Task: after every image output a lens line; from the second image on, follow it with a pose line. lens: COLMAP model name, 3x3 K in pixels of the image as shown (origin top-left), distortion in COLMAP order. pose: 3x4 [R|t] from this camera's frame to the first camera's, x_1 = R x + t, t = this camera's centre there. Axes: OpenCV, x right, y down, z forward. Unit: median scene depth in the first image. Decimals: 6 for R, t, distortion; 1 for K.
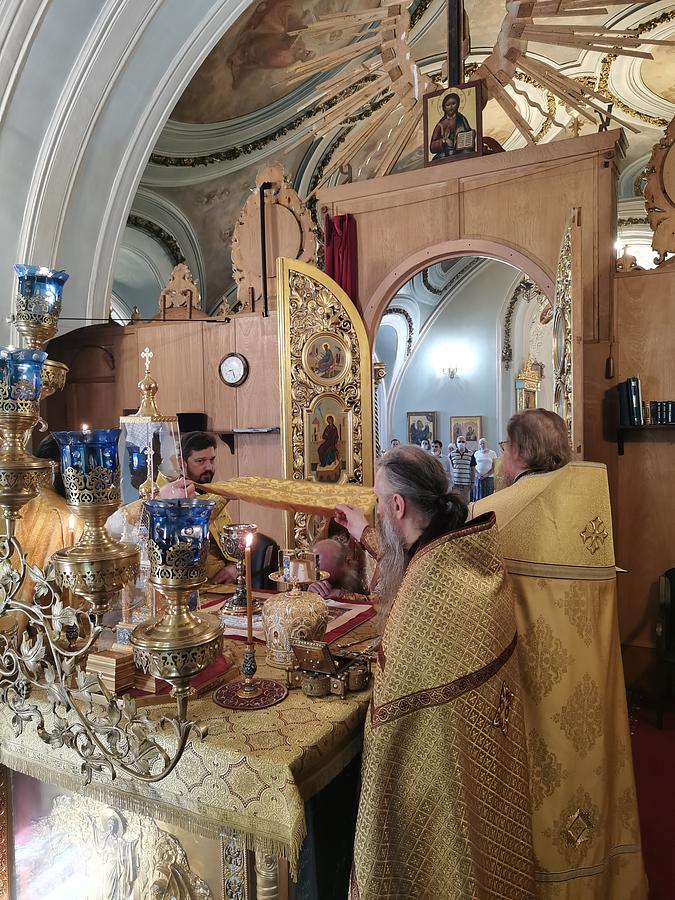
lens RADIAL K [[700.0, 0, 337.8], [0, 700.0, 449.7], [0, 0, 1]] dist [-0.004021, -0.000195]
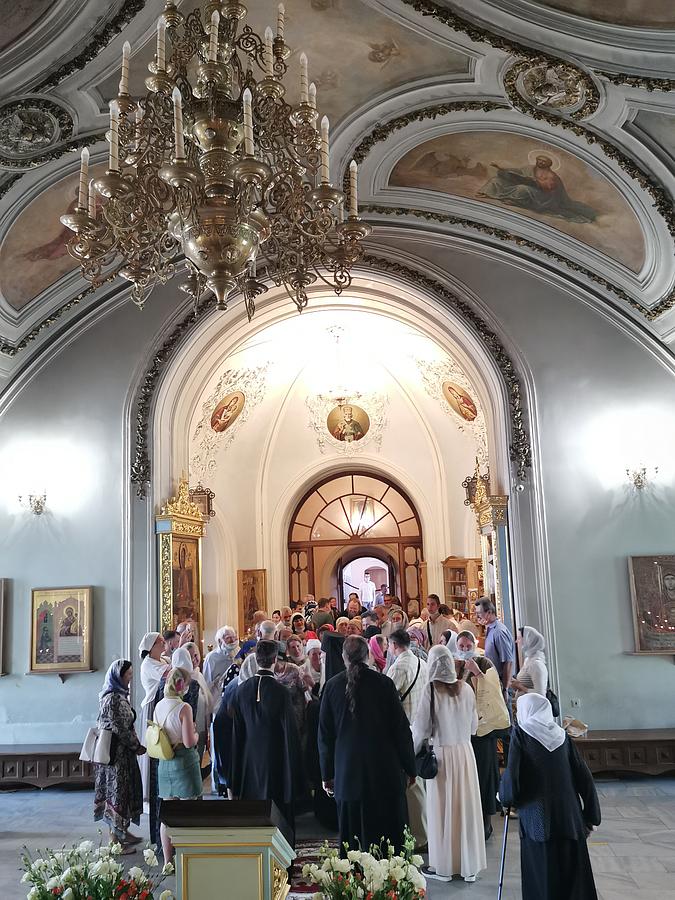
lens RADIAL K [[788.5, 0, 337.9], [0, 788.5, 449.2], [0, 0, 1]] dist [0.012829, -0.008079]
pose [[0.923906, 0.037631, 0.380764, 0.144835], [0.041933, 0.979199, -0.198523, -0.023251], [-0.380314, 0.199383, 0.903110, 0.374687]]
